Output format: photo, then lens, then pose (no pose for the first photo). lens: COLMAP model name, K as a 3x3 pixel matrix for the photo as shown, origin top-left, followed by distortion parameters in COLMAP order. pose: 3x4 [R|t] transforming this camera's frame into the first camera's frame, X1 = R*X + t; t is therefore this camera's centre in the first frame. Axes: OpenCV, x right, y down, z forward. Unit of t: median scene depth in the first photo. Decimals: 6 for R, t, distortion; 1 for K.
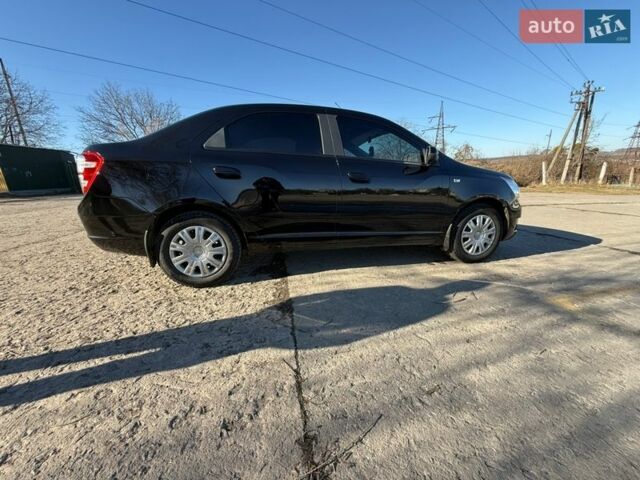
lens RADIAL K [[256.9, 0, 317.7], [0, 256.9, 240.3], [0, 0, 1]] dist [-0.002844, 0.000909]
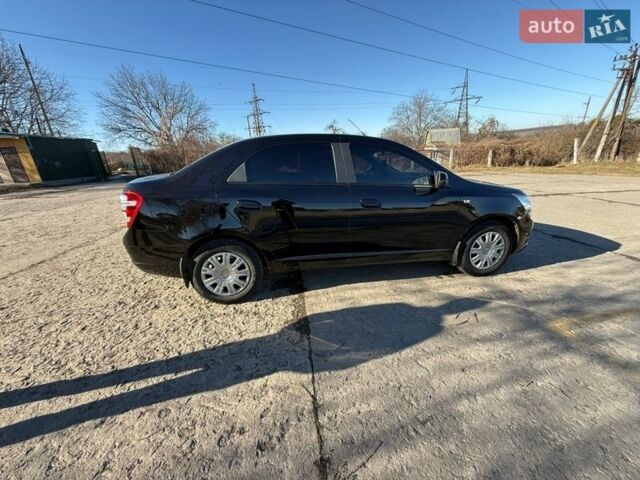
lens RADIAL K [[256.9, 0, 317.2], [0, 256.9, 240.2], [0, 0, 1]] dist [-0.002844, 0.000909]
pose [[0.998195, -0.002050, -0.060017, 0.005187], [0.006900, 0.996713, 0.080720, -0.196751], [0.059654, -0.080989, 0.994928, -0.089631]]
